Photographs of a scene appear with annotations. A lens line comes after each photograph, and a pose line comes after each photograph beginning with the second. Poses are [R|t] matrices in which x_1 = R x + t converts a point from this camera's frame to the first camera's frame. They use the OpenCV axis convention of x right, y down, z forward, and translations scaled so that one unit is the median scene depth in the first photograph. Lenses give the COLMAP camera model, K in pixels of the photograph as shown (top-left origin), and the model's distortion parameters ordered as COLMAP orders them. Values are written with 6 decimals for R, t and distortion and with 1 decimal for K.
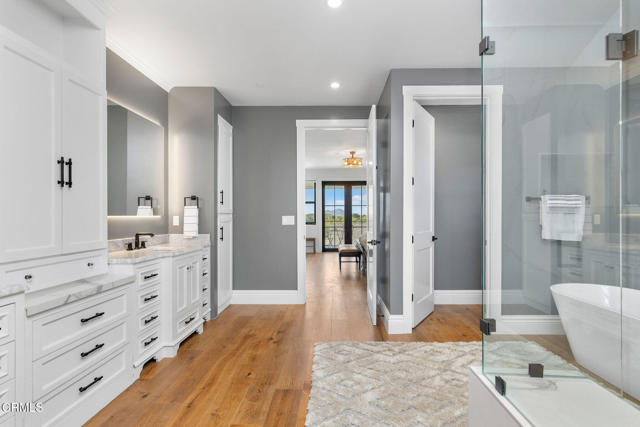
lens RADIAL K [[334.0, 0, 324.2], [0, 334.0, 217.3], [0, 0, 1]] dist [0.006996, 0.001039]
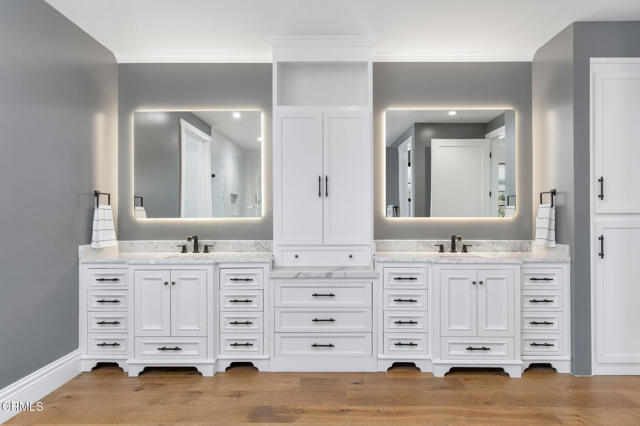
lens RADIAL K [[340.8, 0, 322.7], [0, 340.8, 212.4], [0, 0, 1]] dist [-0.000074, -0.000225]
pose [[0.019871, -0.002875, -0.999798, 0.510570], [-0.003049, 0.999991, -0.002936, -0.017639], [0.999798, 0.003107, 0.019862, 0.771974]]
